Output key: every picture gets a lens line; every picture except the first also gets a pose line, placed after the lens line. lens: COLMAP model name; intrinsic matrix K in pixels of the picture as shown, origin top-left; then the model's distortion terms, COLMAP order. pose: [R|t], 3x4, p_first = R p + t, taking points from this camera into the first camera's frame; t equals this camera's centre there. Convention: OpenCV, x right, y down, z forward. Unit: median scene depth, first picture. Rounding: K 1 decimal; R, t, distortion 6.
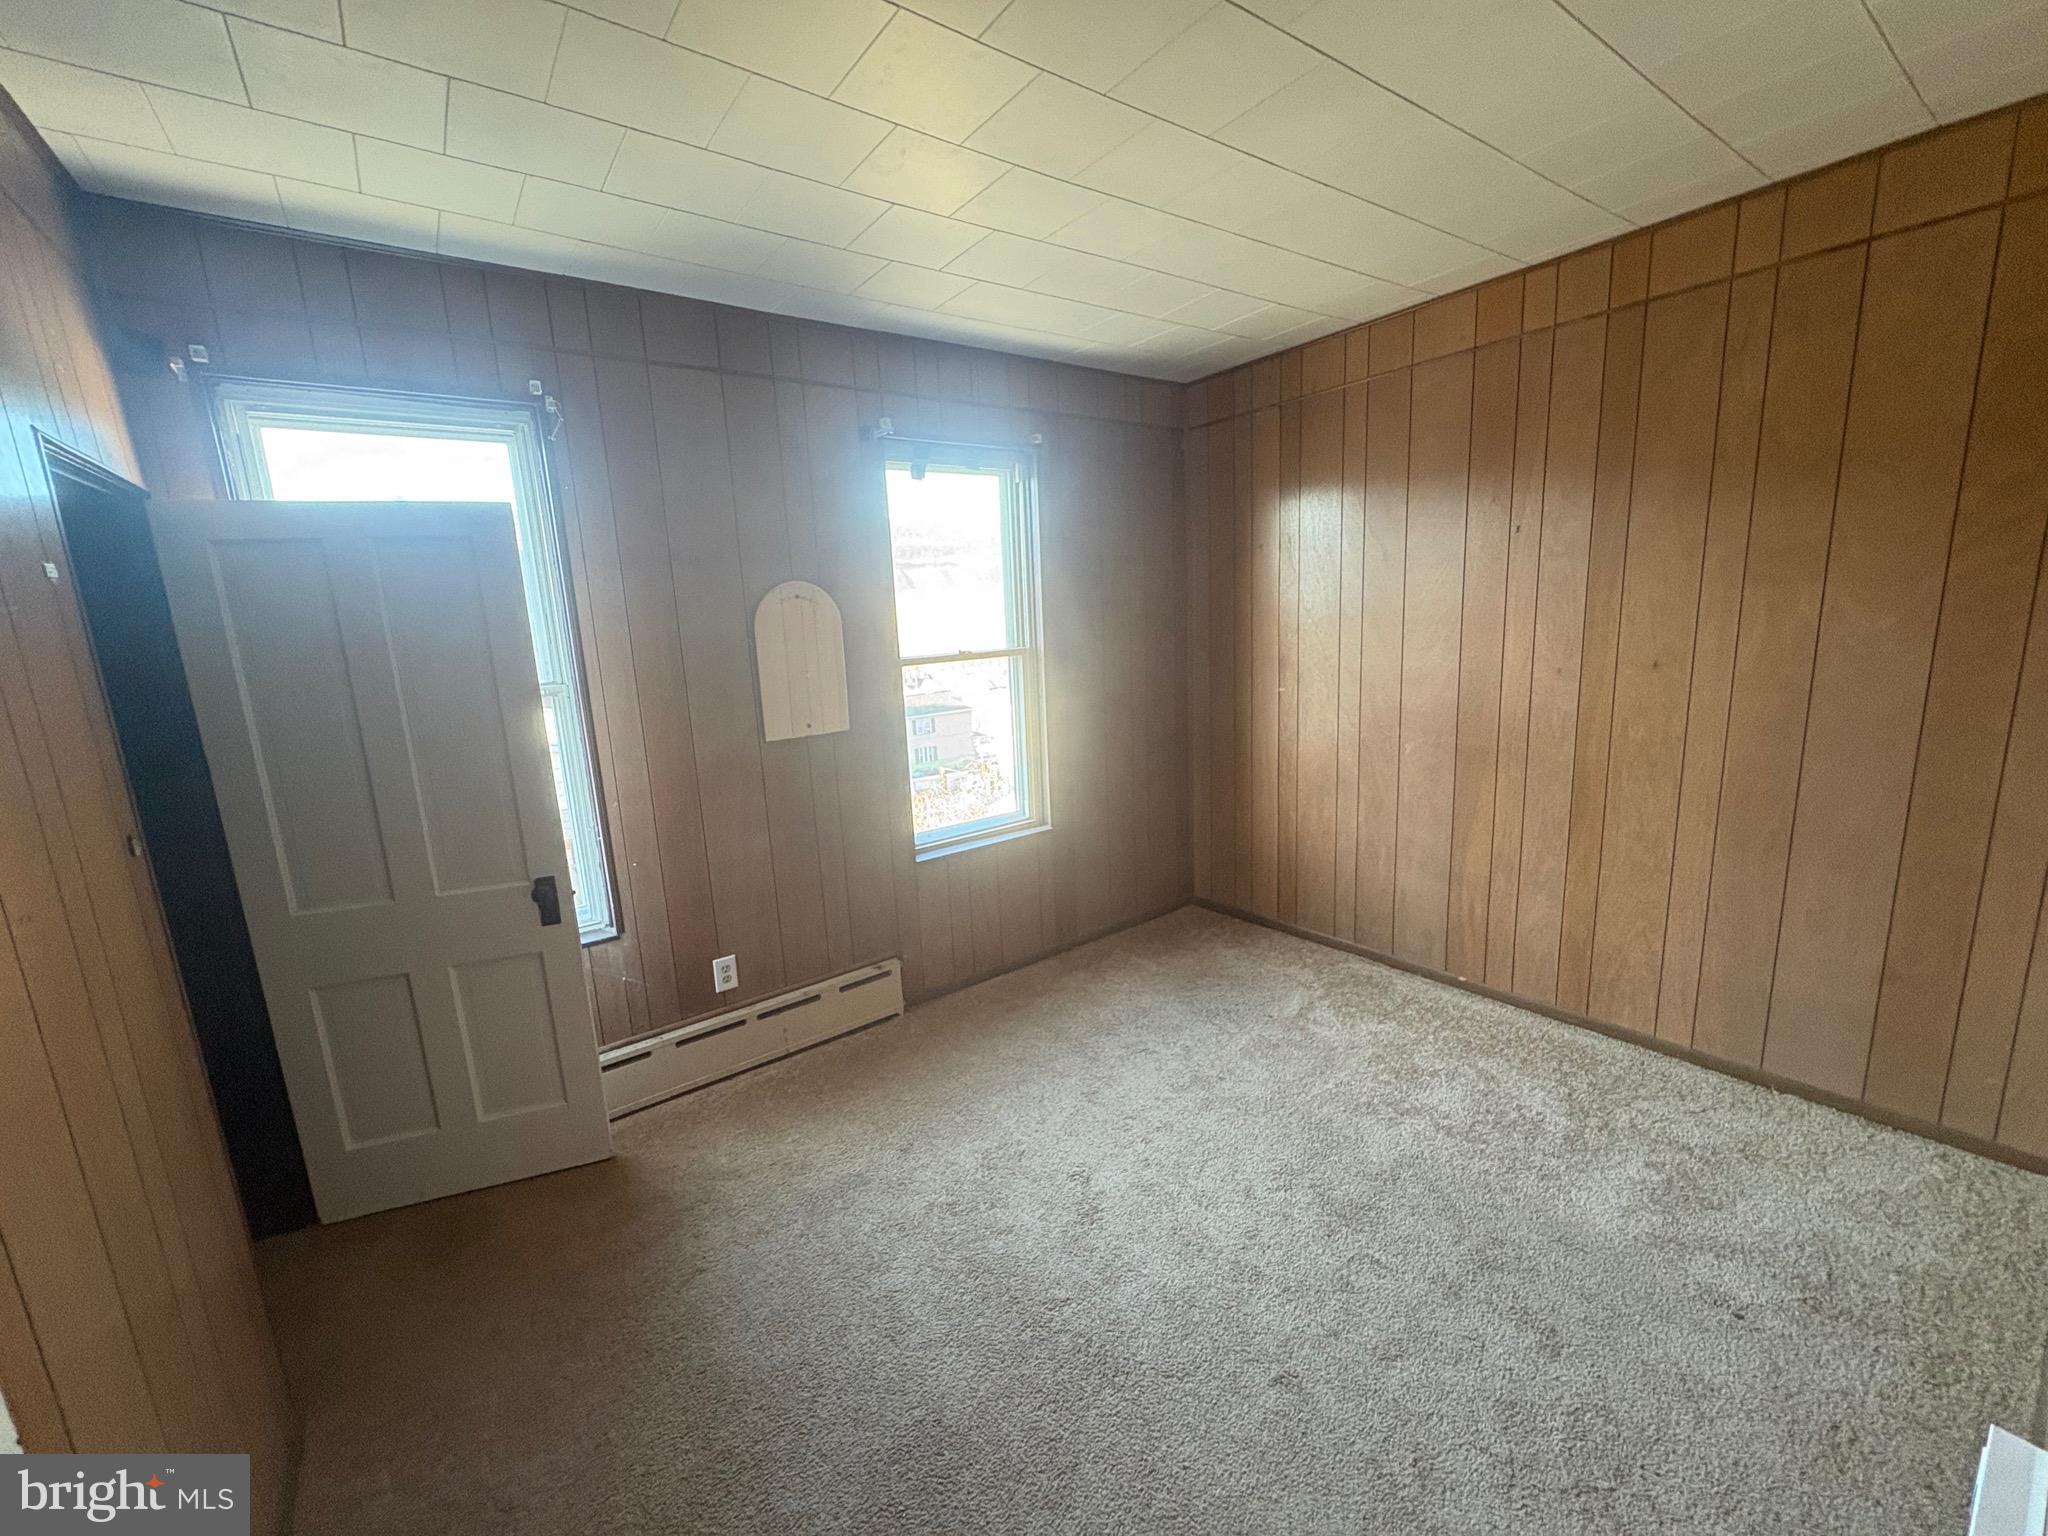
lens RADIAL K [[819.0, 0, 1028.2], [0, 819.0, 756.1], [0, 0, 1]] dist [0.002458, -0.000598]
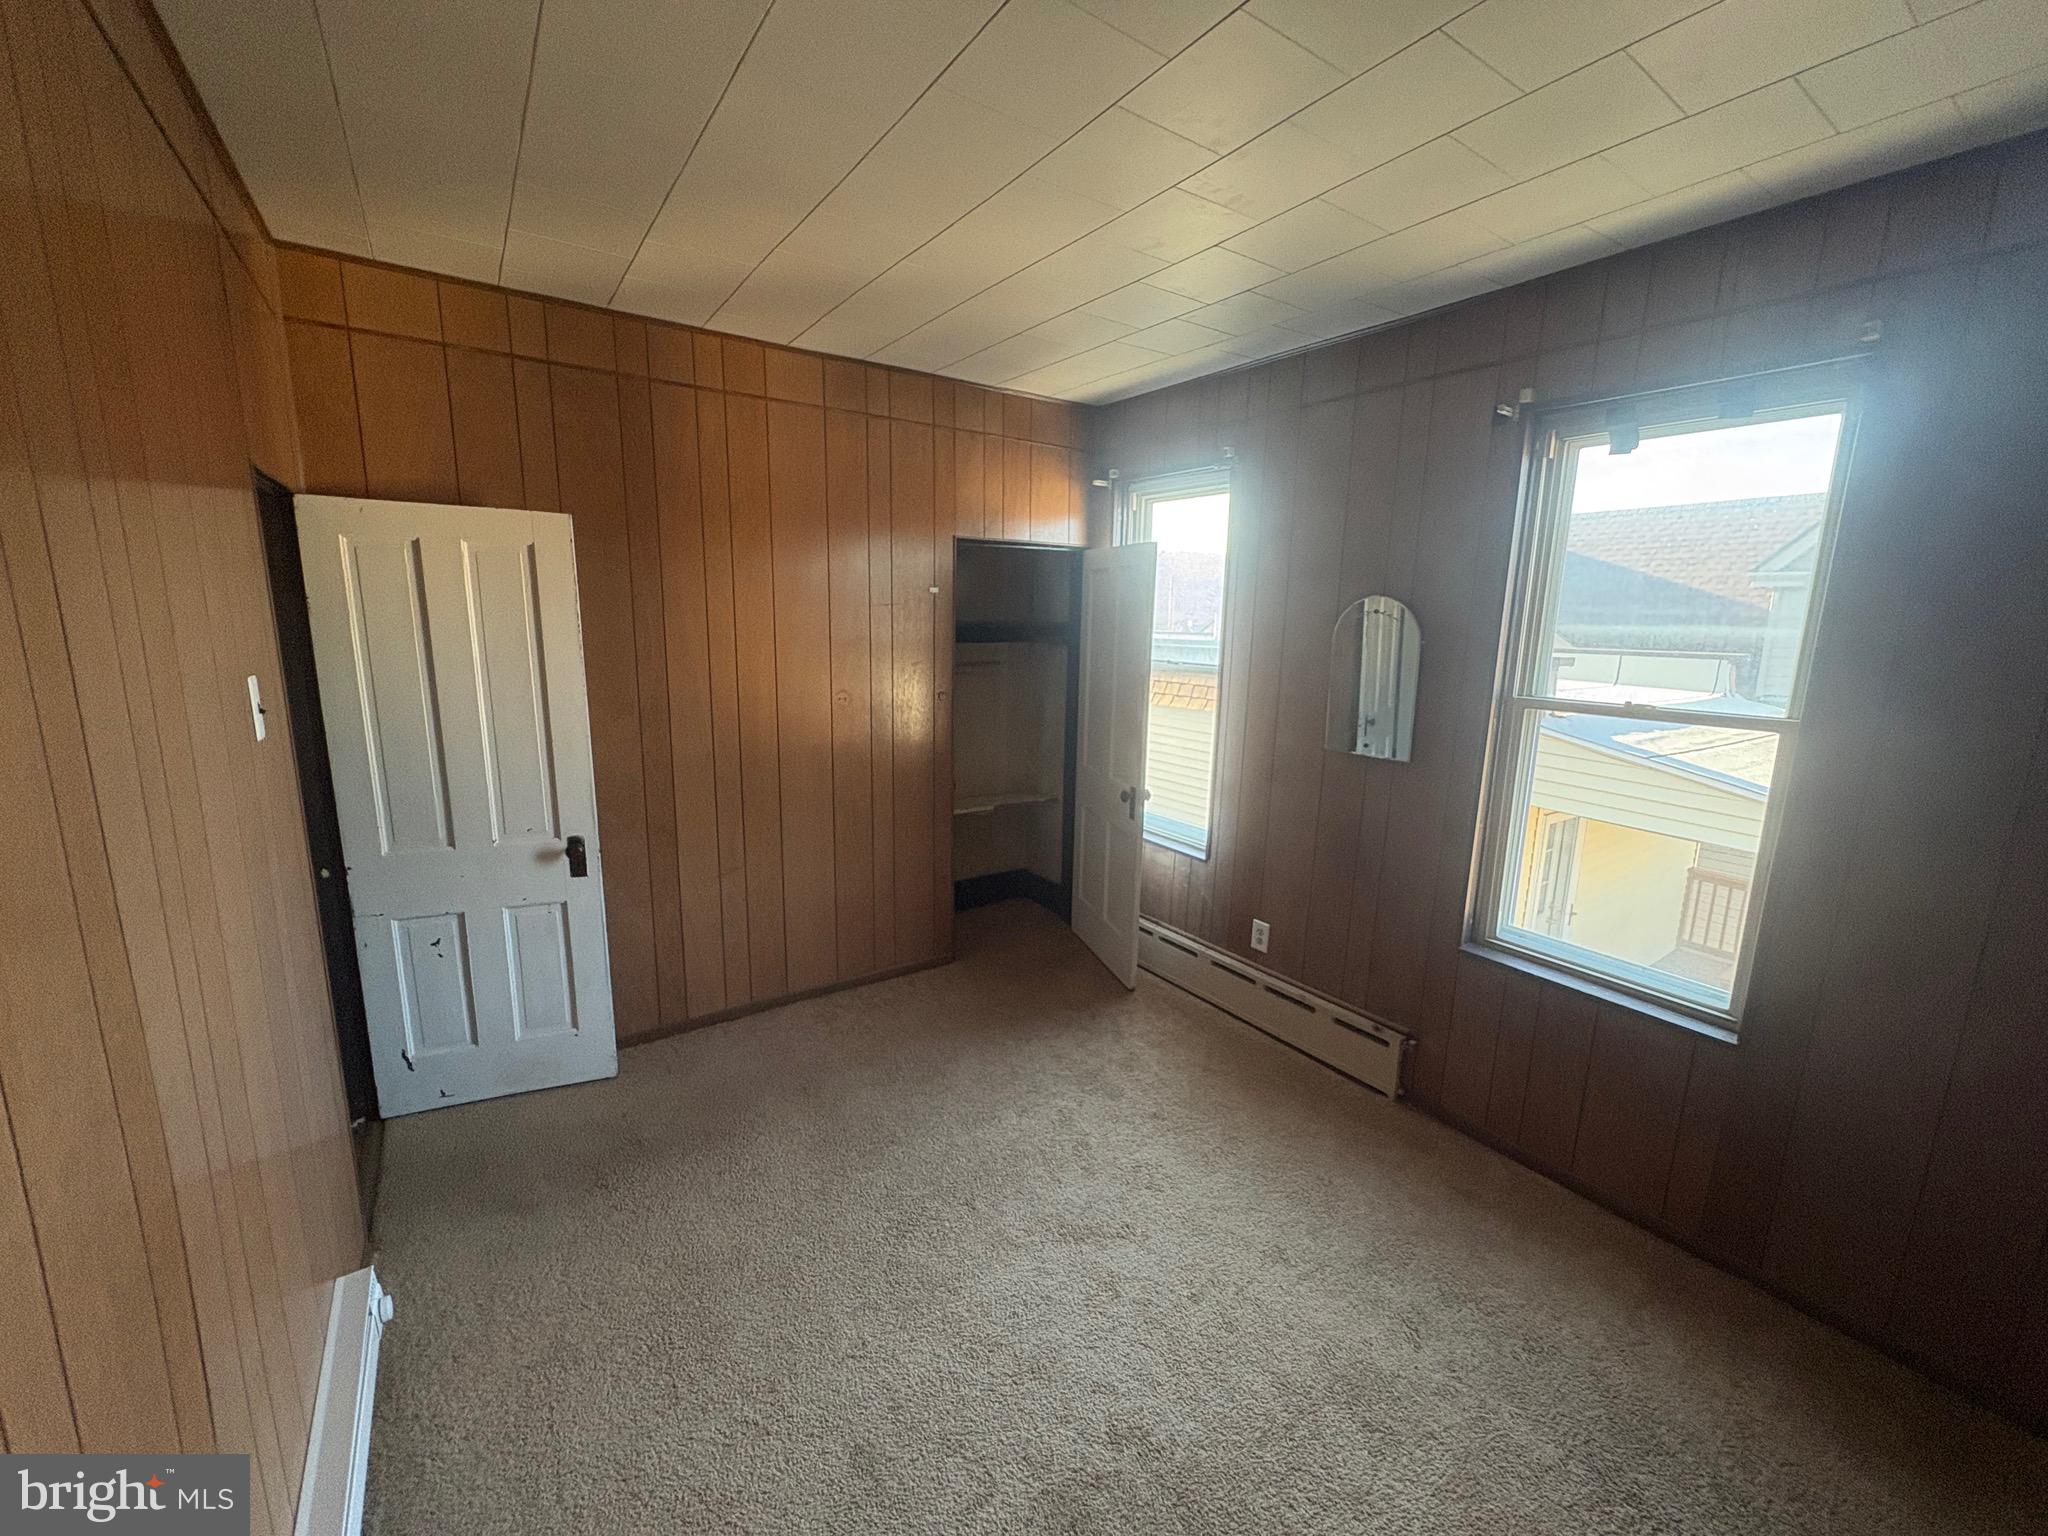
lens RADIAL K [[819.0, 0, 1025.2], [0, 819.0, 760.4], [0, 0, 1]] dist [0.002458, -0.000598]
pose [[-0.033481, 0.224935, -0.973798, 0.699911], [-0.200058, 0.953117, 0.227037, -0.162446], [0.979212, 0.202418, 0.013089, 0.610481]]
